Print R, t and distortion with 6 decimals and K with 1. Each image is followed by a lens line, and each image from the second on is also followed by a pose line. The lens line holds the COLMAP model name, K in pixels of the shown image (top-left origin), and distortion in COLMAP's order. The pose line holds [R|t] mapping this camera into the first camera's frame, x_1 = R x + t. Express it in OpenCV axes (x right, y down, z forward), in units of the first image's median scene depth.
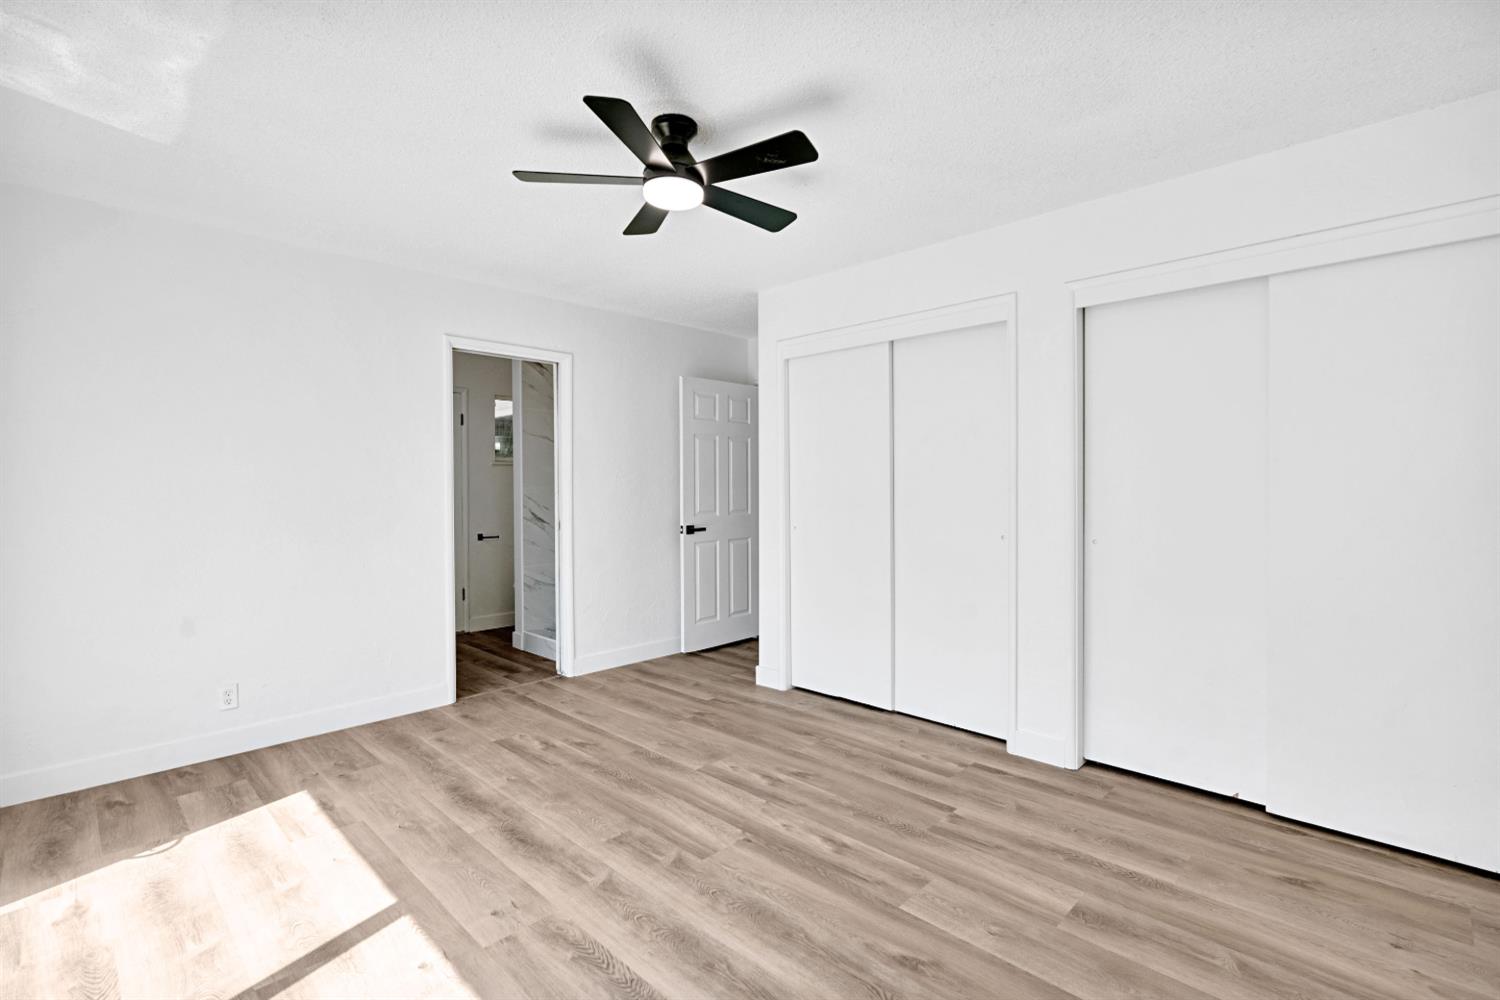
lens RADIAL K [[678.9, 0, 755.4], [0, 678.9, 498.9], [0, 0, 1]] dist [-0.007917, 0.001040]
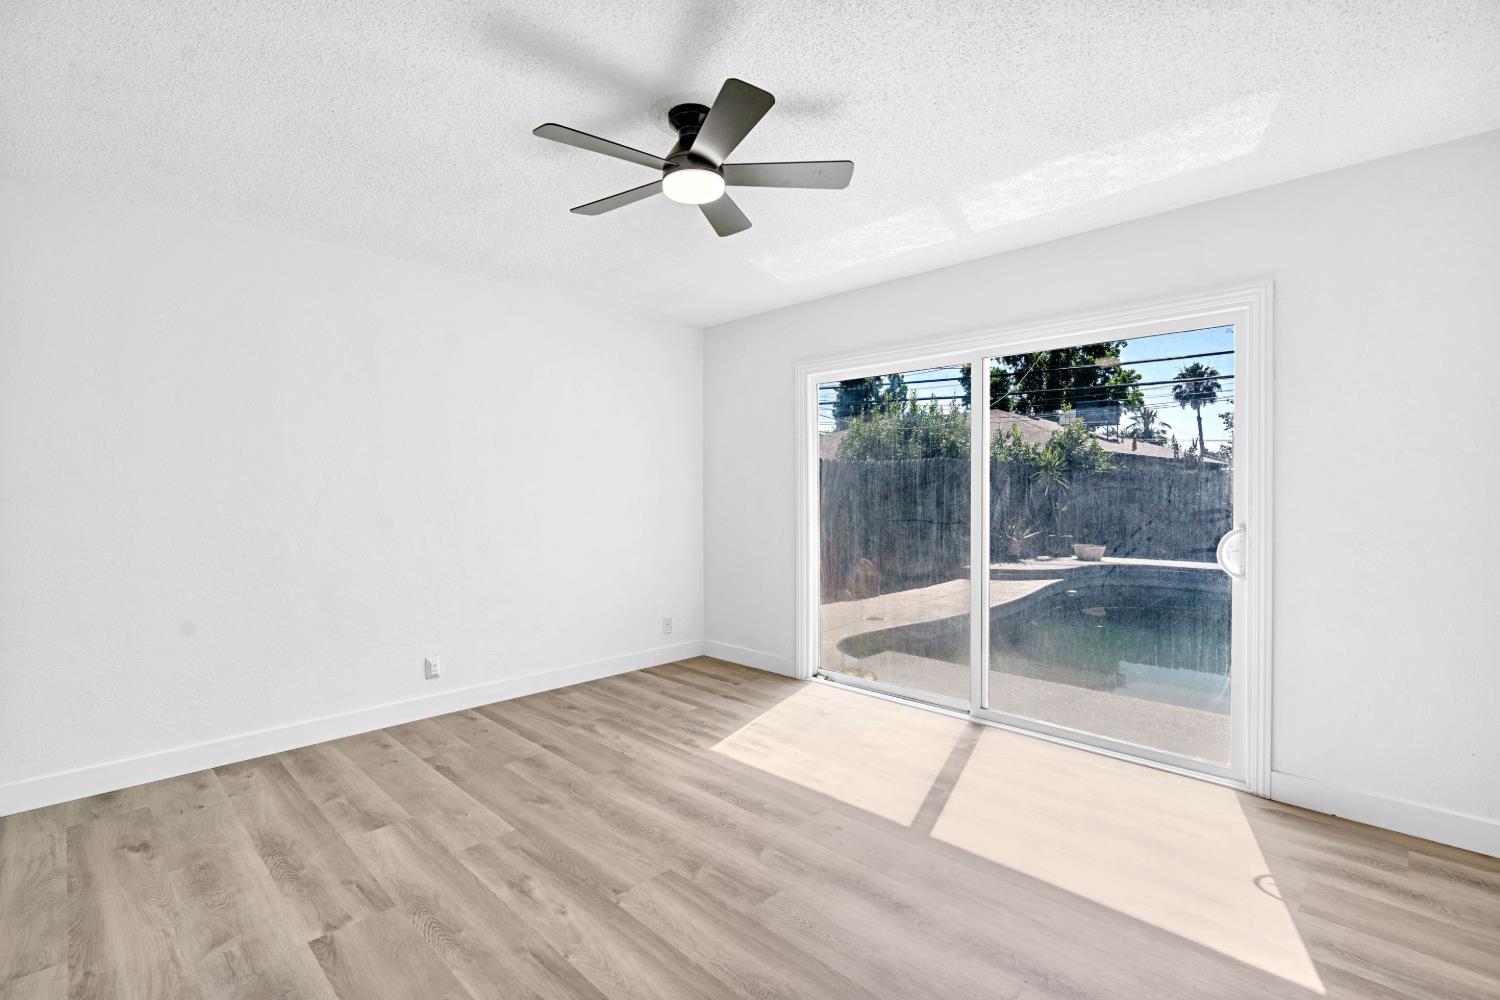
lens RADIAL K [[678.9, 0, 750.8], [0, 678.9, 496.0], [0, 0, 1]] dist [-0.007917, 0.001040]
pose [[-0.999916, 0.006064, 0.011462, -0.201464], [0.006417, 0.999498, 0.031026, -0.036374], [-0.011268, 0.031097, -0.999453, 1.884804]]
